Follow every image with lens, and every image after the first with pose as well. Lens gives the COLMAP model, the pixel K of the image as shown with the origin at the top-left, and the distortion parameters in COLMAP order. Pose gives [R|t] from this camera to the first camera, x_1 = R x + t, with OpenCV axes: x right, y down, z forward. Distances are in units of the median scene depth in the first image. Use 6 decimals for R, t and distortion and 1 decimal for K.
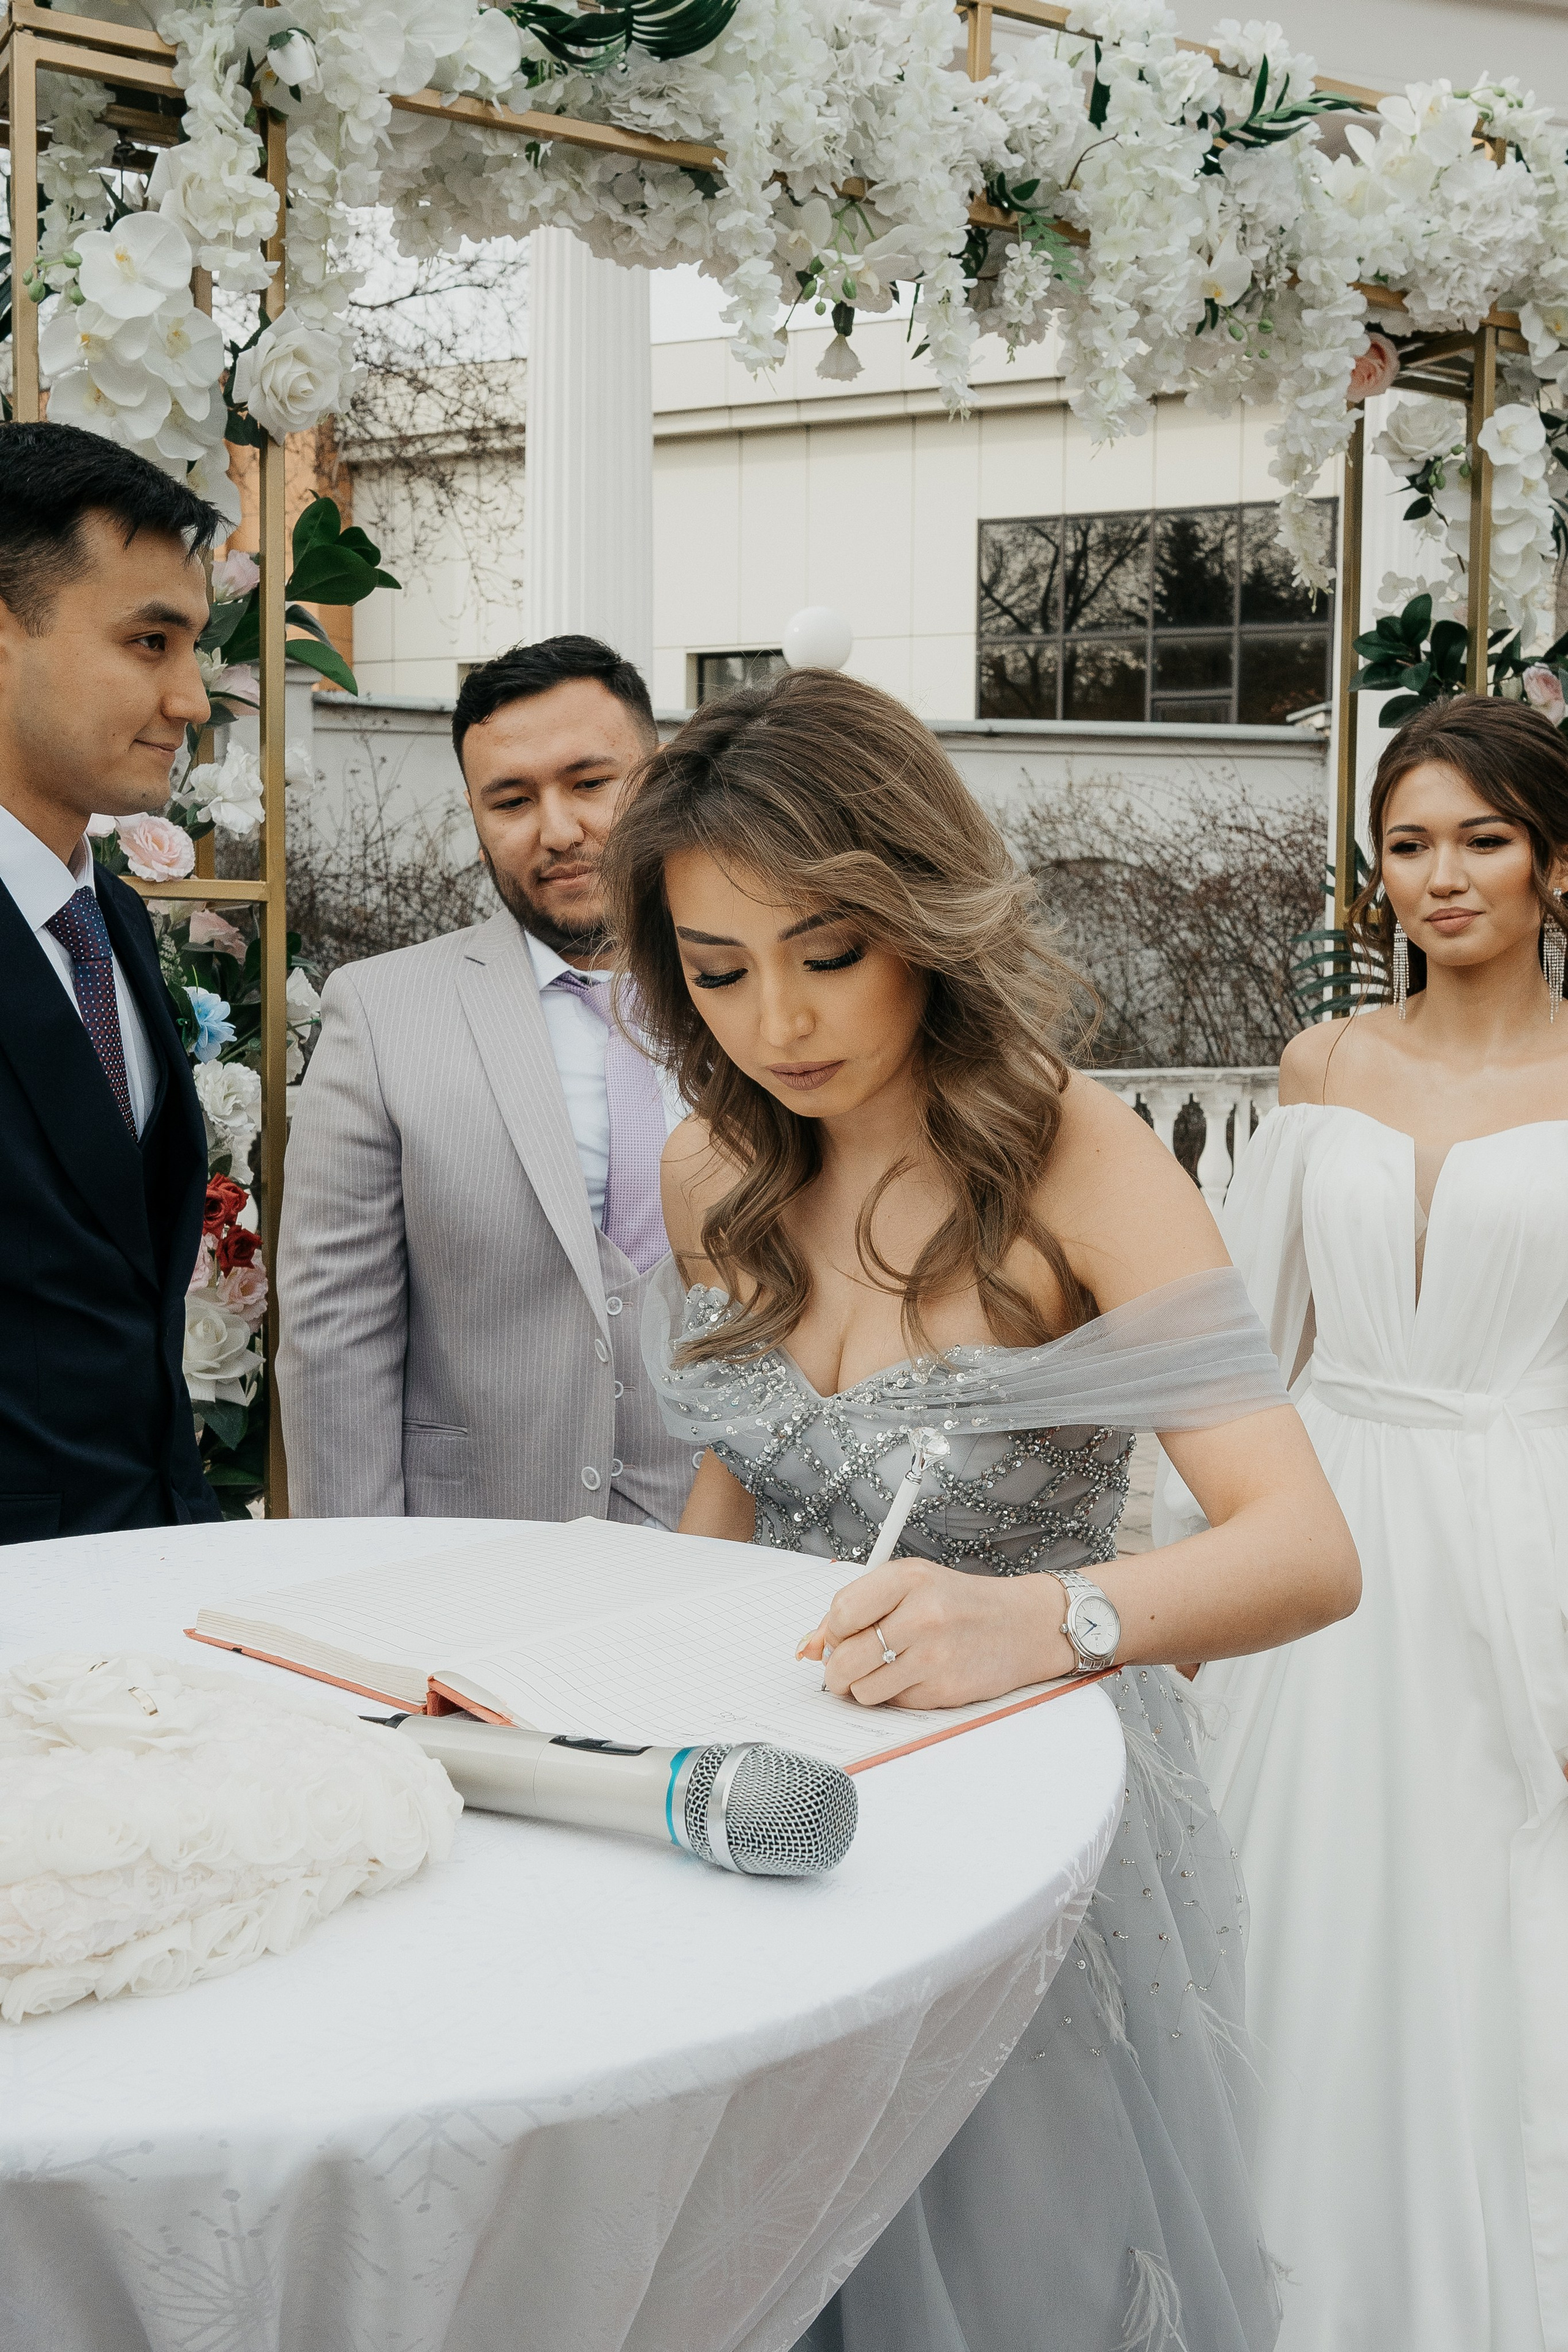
lens RADIAL K [[2372.0, 0, 780.1], [0, 2372.0, 1174.5], [0, 0, 1]] dist [-0.028997, 0.034973]
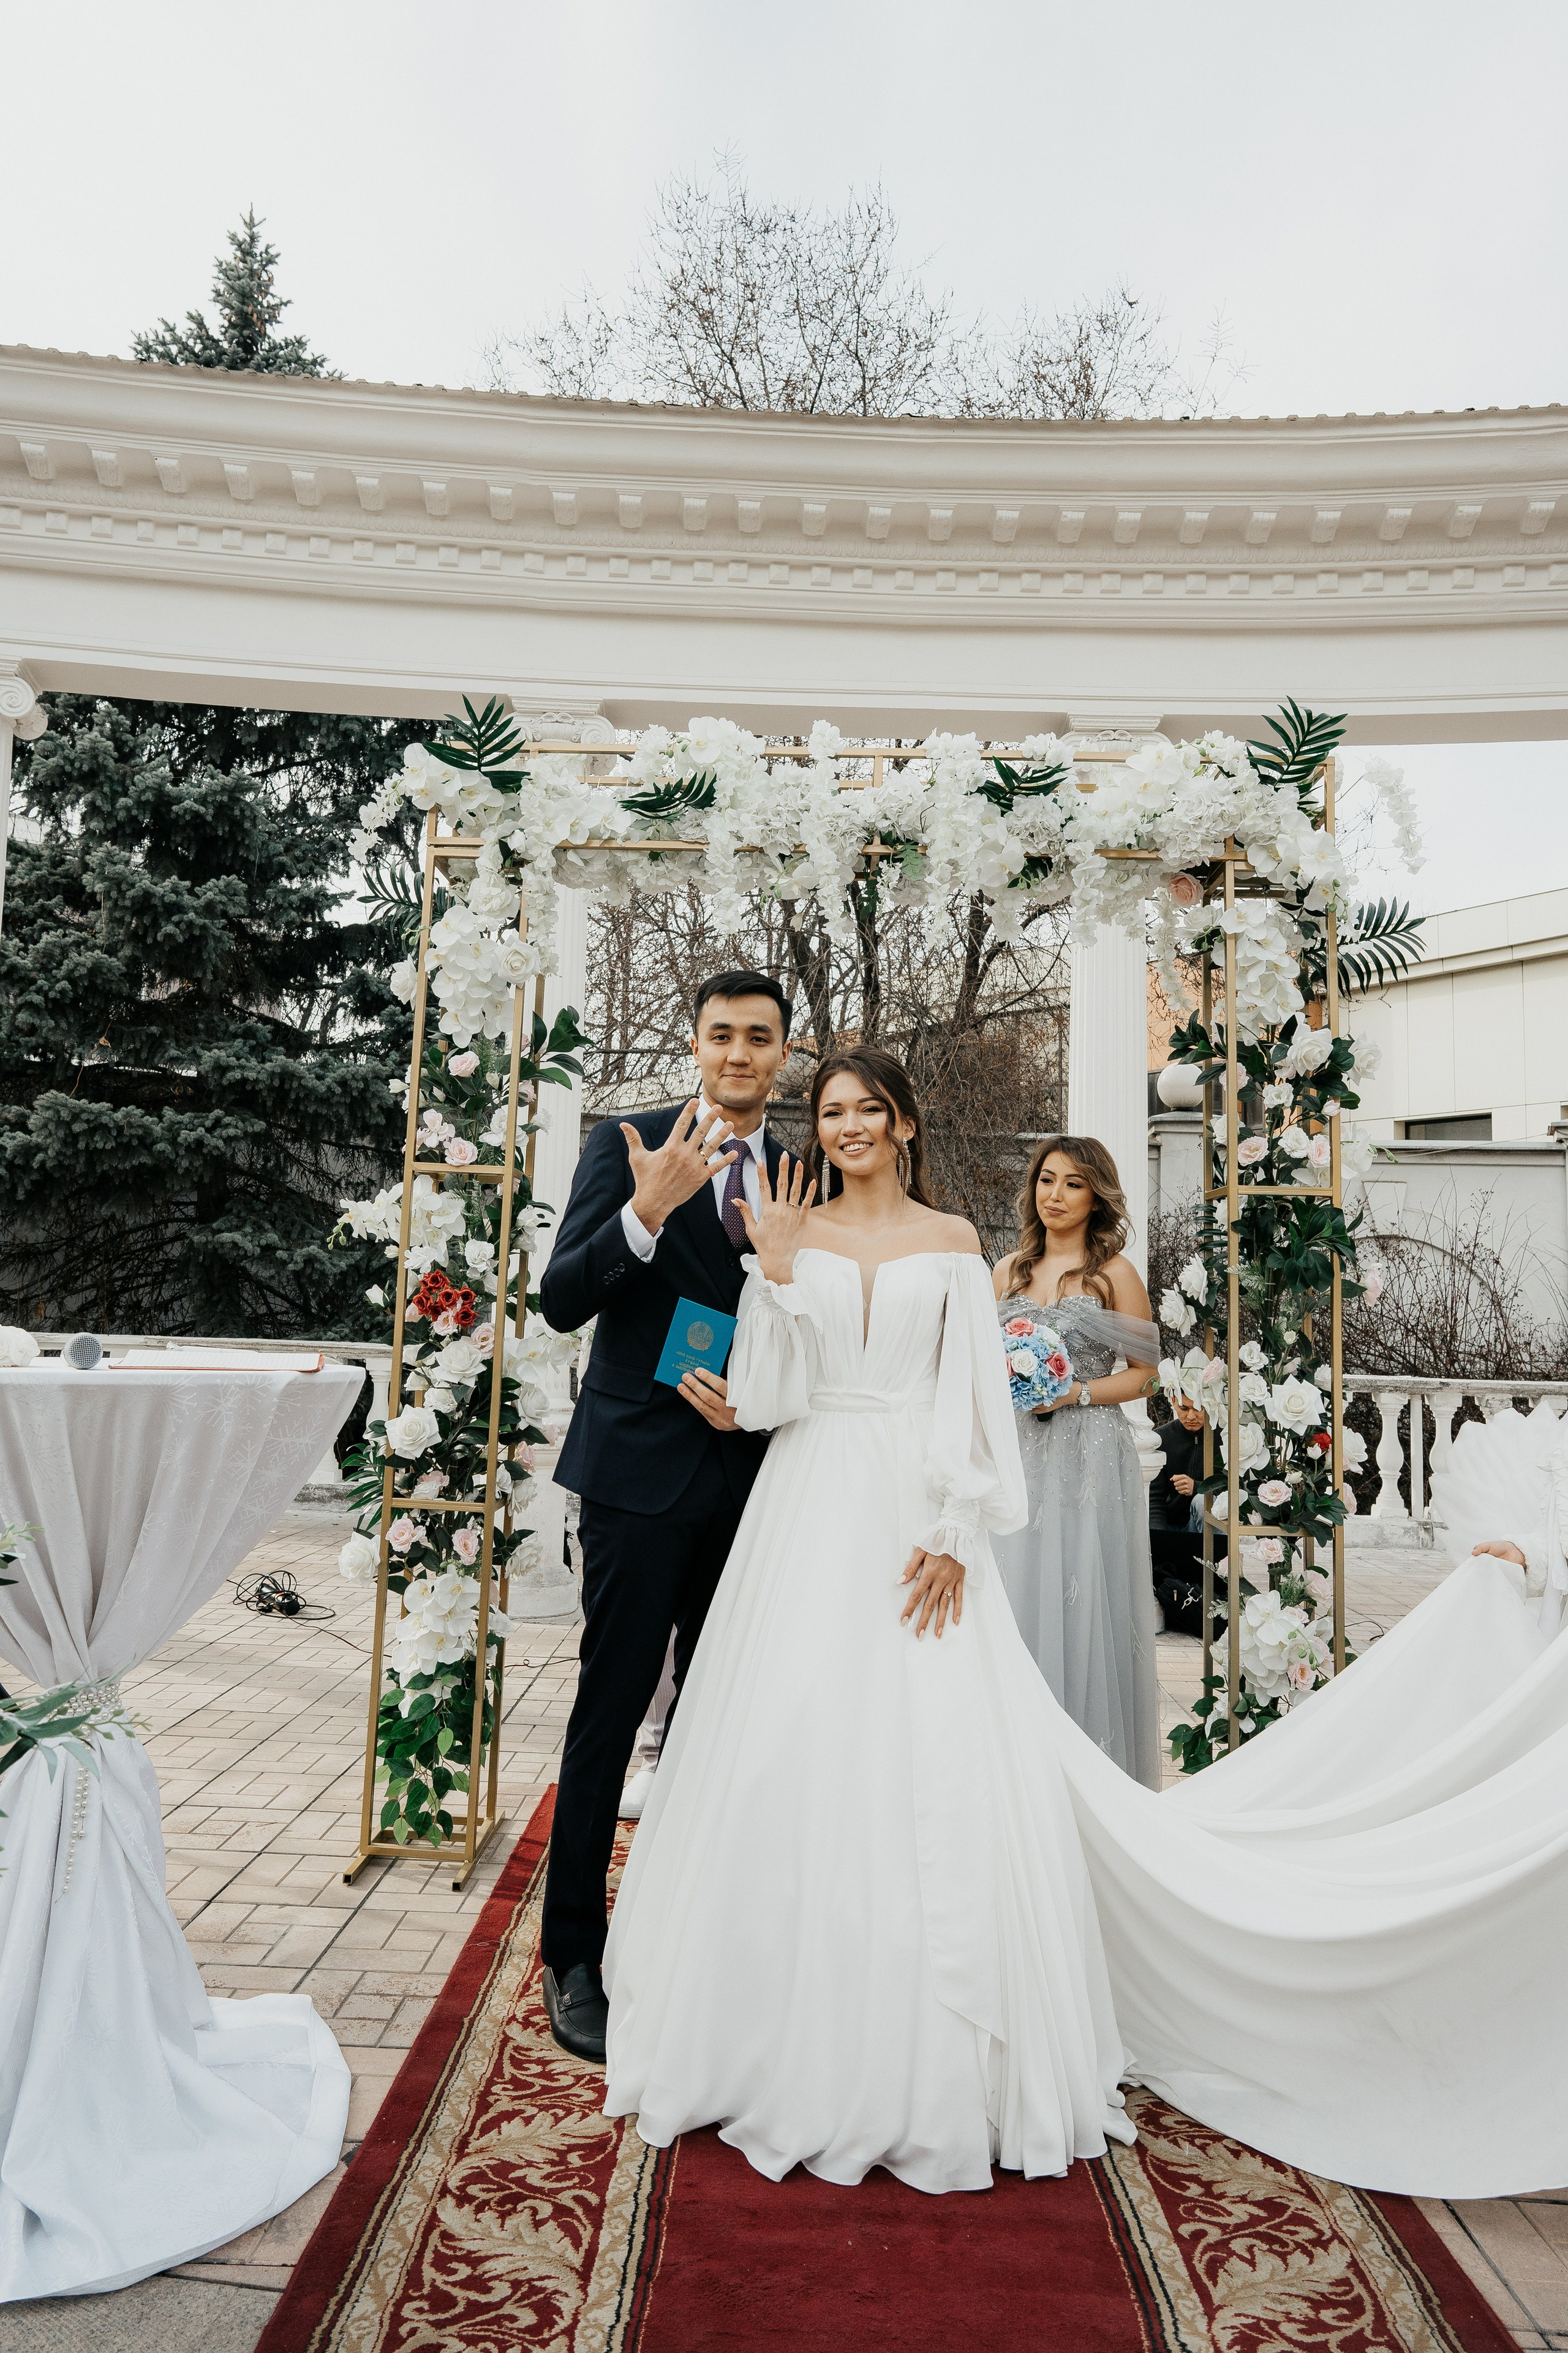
lens RADIAL K [[1621.8, 0, 763.3], [0, 1621.8, 1129.6], [0, 0, 1]] dist [-0.034858, 0.048546]
pose [[0.836619, -0.045969, -0.545854, 0.815107], [-0.074348, 0.977723, -0.196291, 0.129557], [0.542717, 0.204804, 0.814563, -0.174418]]
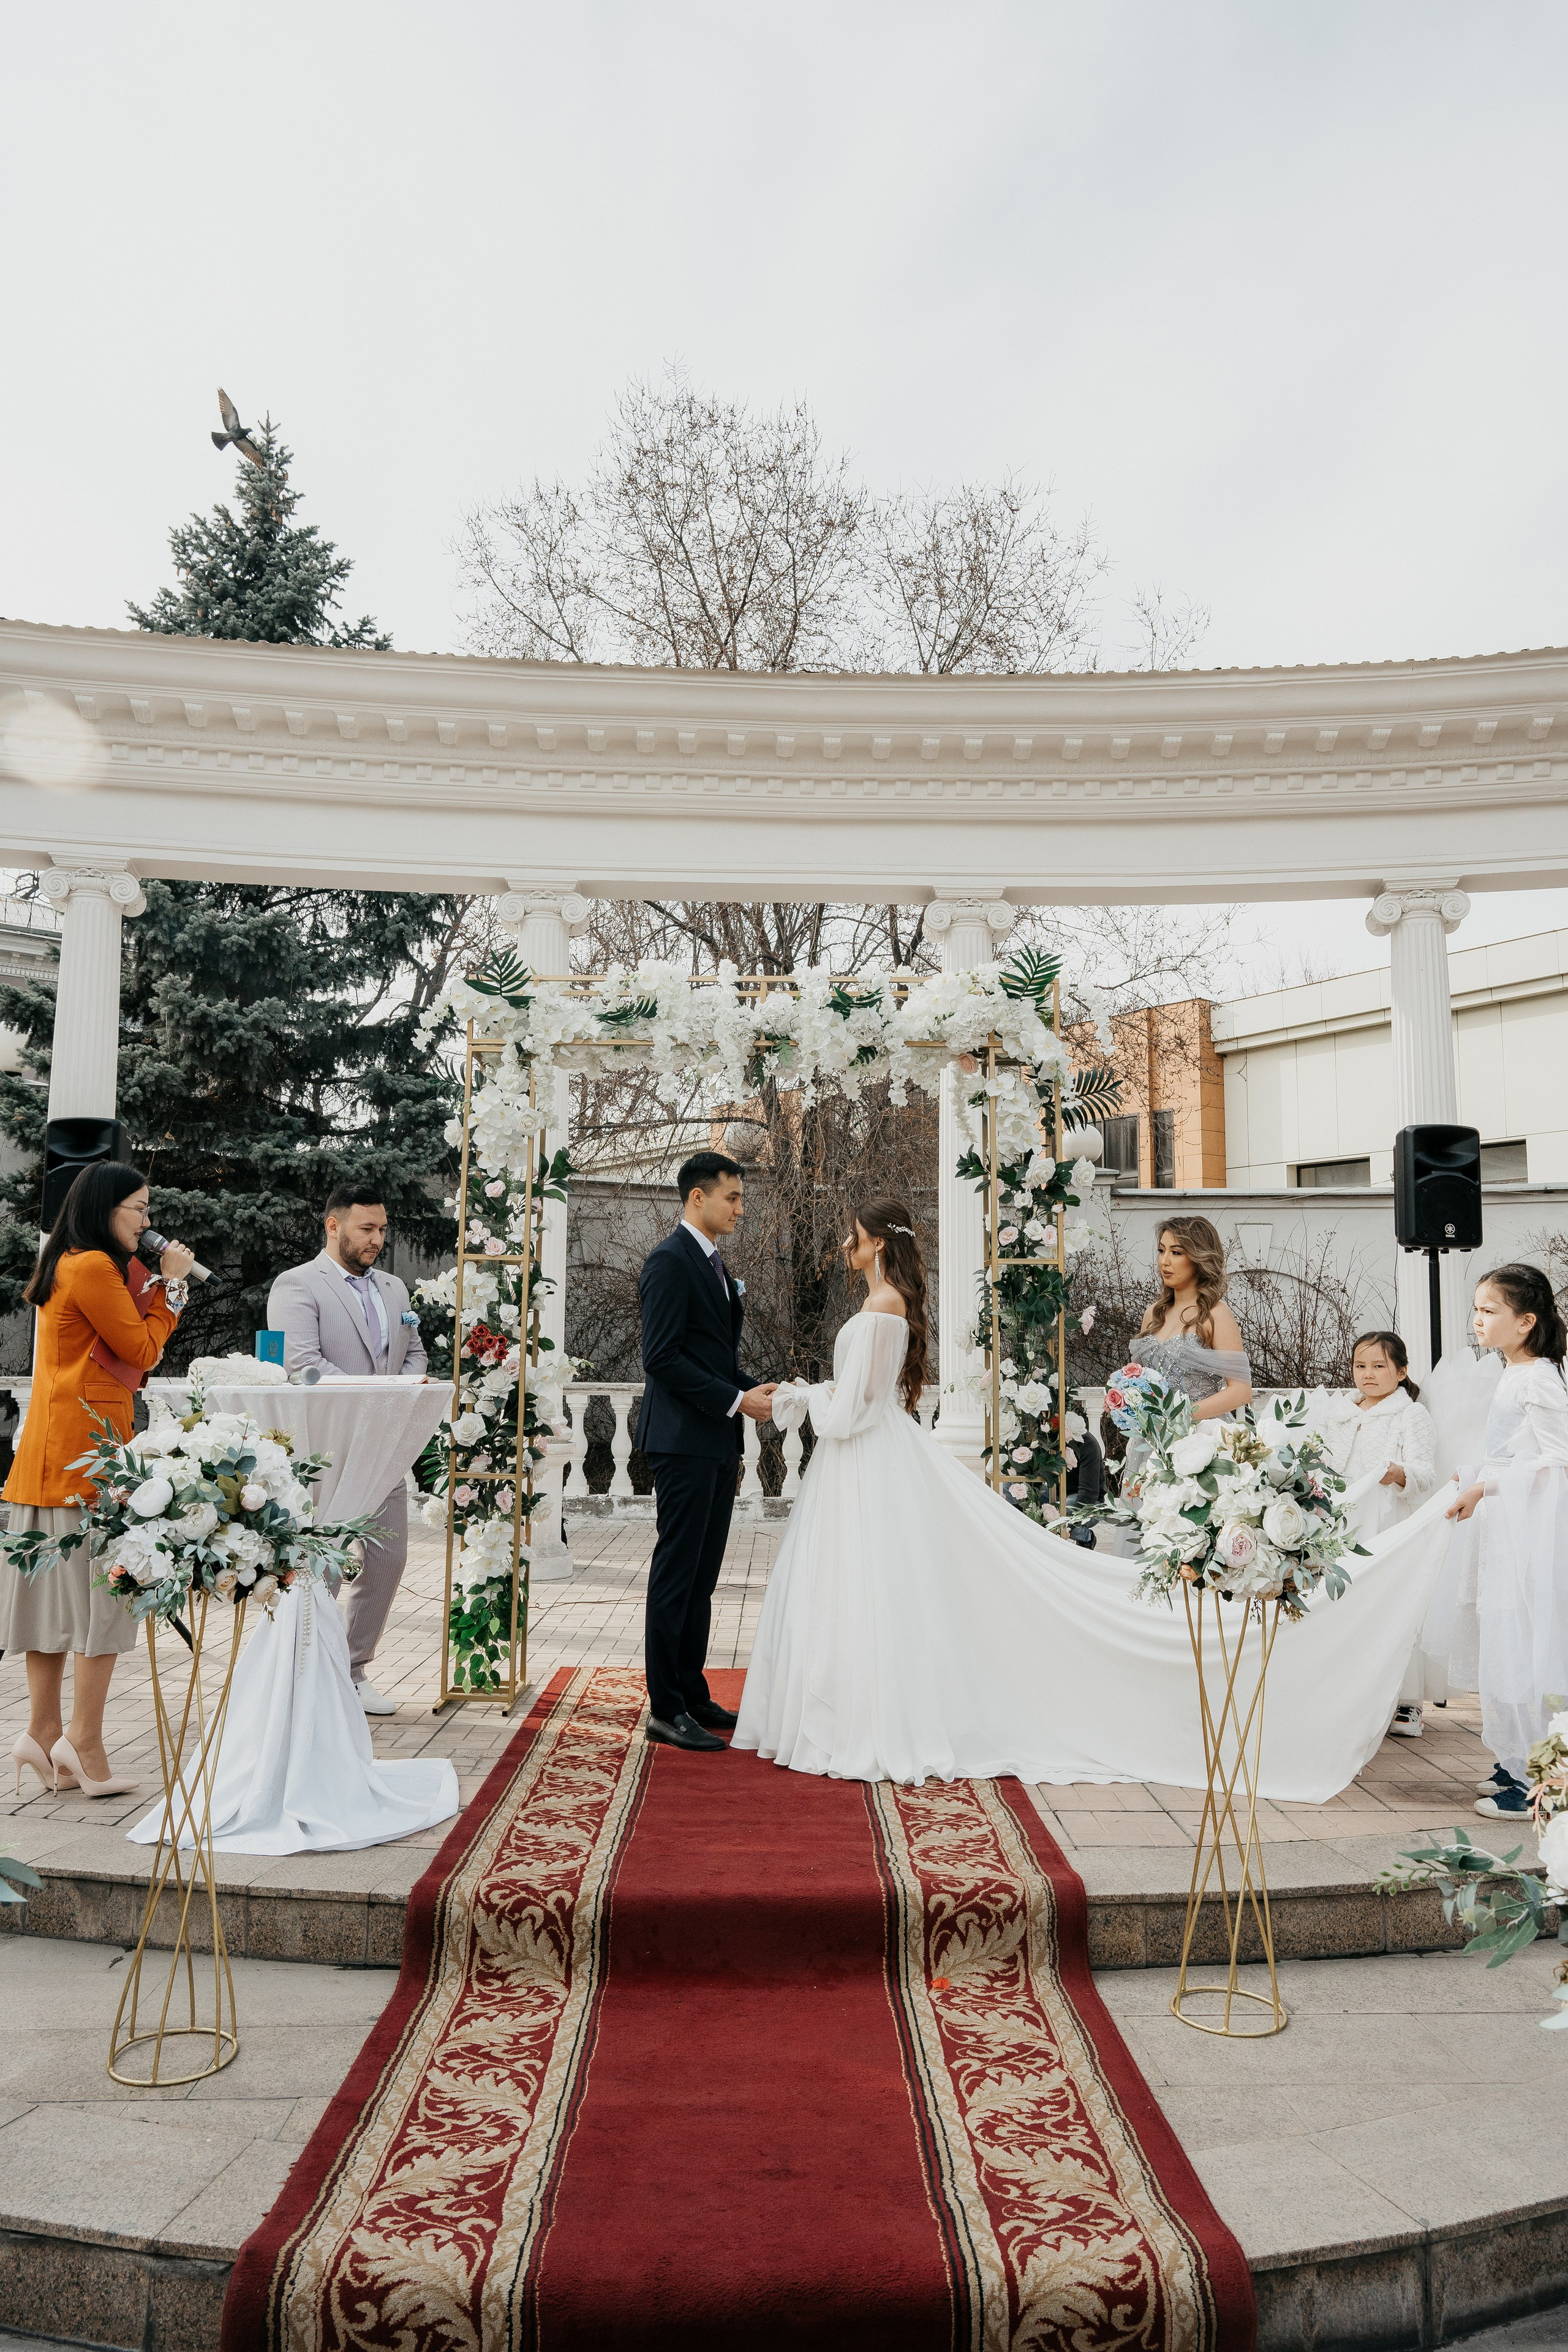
lens RADIAL K [[1561.5, 0, 784.7], [0, 1561.5, 1183.1], [0, 0, 1]] dist [-0.031783, 0.020752]
pose [[0.852667, -0.057833, -0.519244, 1.263853], [-0.049709, 0.980366, -0.190820, 0.189346], [0.520084, 0.188517, 0.833051, -0.744018]]
